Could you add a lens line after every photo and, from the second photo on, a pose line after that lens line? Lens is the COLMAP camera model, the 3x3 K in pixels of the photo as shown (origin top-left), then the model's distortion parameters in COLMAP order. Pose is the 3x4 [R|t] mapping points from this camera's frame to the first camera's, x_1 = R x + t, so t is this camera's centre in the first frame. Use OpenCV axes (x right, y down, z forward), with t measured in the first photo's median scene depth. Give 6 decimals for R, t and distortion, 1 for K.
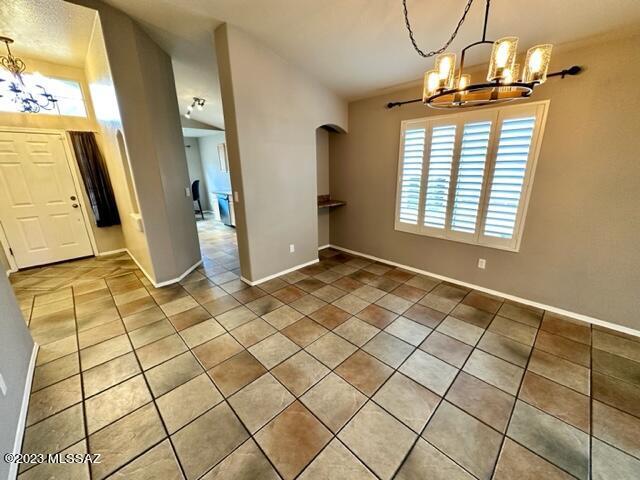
lens RADIAL K [[255.0, 0, 316.6], [0, 255.0, 239.5], [0, 0, 1]] dist [-0.000288, -0.000335]
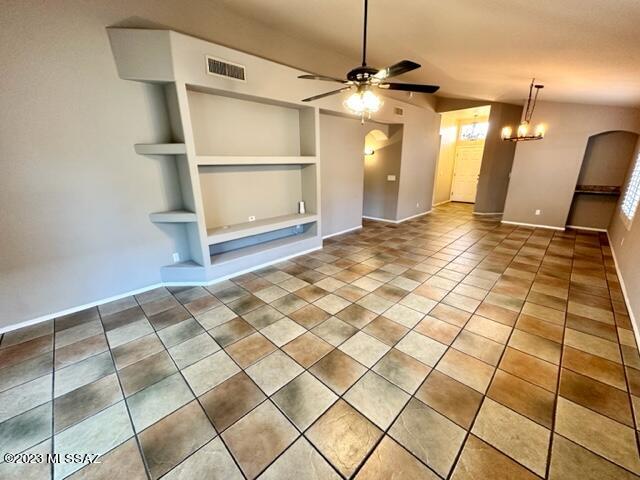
lens RADIAL K [[255.0, 0, 321.5], [0, 255.0, 239.6], [0, 0, 1]] dist [-0.000288, -0.000335]
pose [[0.020721, 0.298595, -0.954155, 1.846129], [-0.271504, 0.920176, 0.282065, 0.139483], [0.962214, 0.253212, 0.100137, -0.577050]]
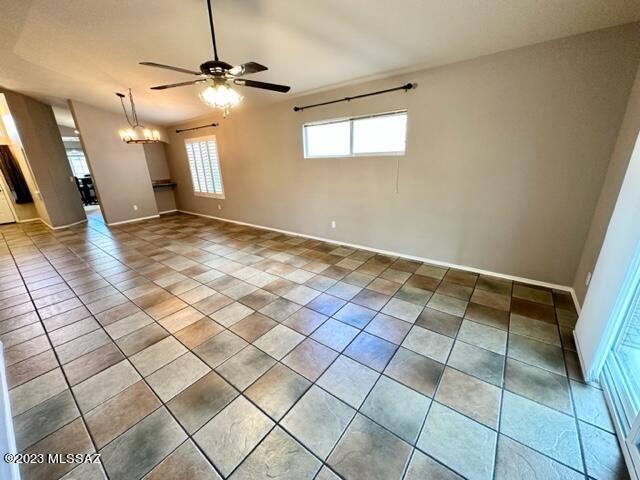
lens RADIAL K [[255.0, 0, 319.3], [0, 255.0, 239.7], [0, 0, 1]] dist [-0.000288, -0.000335]
pose [[0.988879, -0.063510, 0.134482, 1.188909], [0.060445, 0.997813, 0.026756, 0.367632], [-0.135887, -0.018330, 0.990555, -1.273651]]
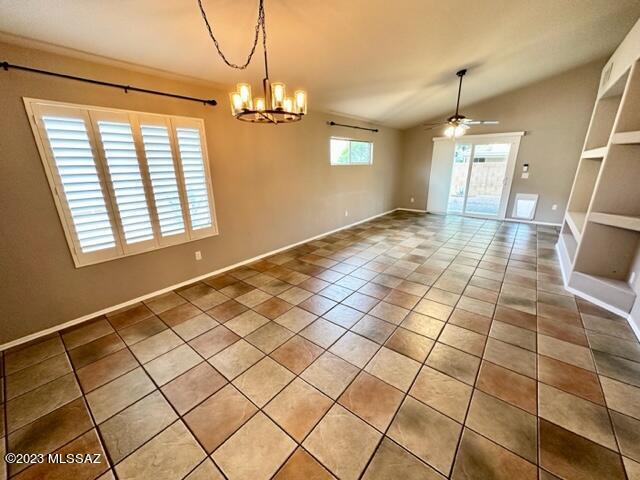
lens RADIAL K [[255.0, 0, 323.0], [0, 255.0, 240.2], [0, 0, 1]] dist [-0.000288, -0.000335]
pose [[-0.128385, -0.269681, 0.954353, -0.480177], [0.295147, 0.908322, 0.296378, -0.139171], [-0.946787, 0.319725, -0.037019, 0.507314]]
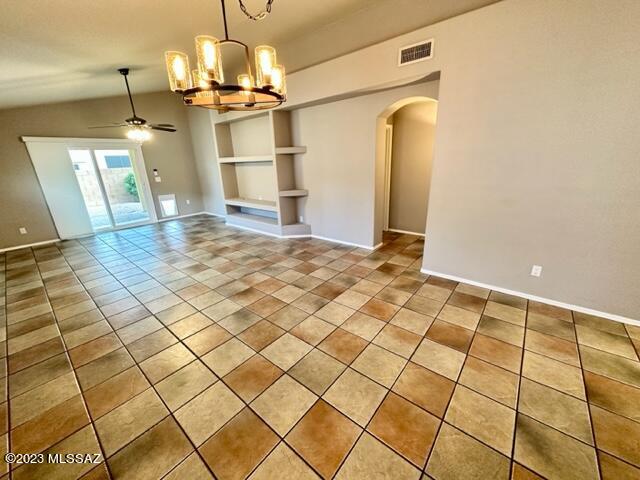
lens RADIAL K [[255.0, 0, 318.2], [0, 255.0, 238.5], [0, 0, 1]] dist [-0.000288, -0.000335]
pose [[-0.993040, 0.081412, -0.085109, 0.230297], [0.019964, 0.828523, 0.559599, -0.338726], [0.116072, 0.554005, -0.824382, 1.080914]]
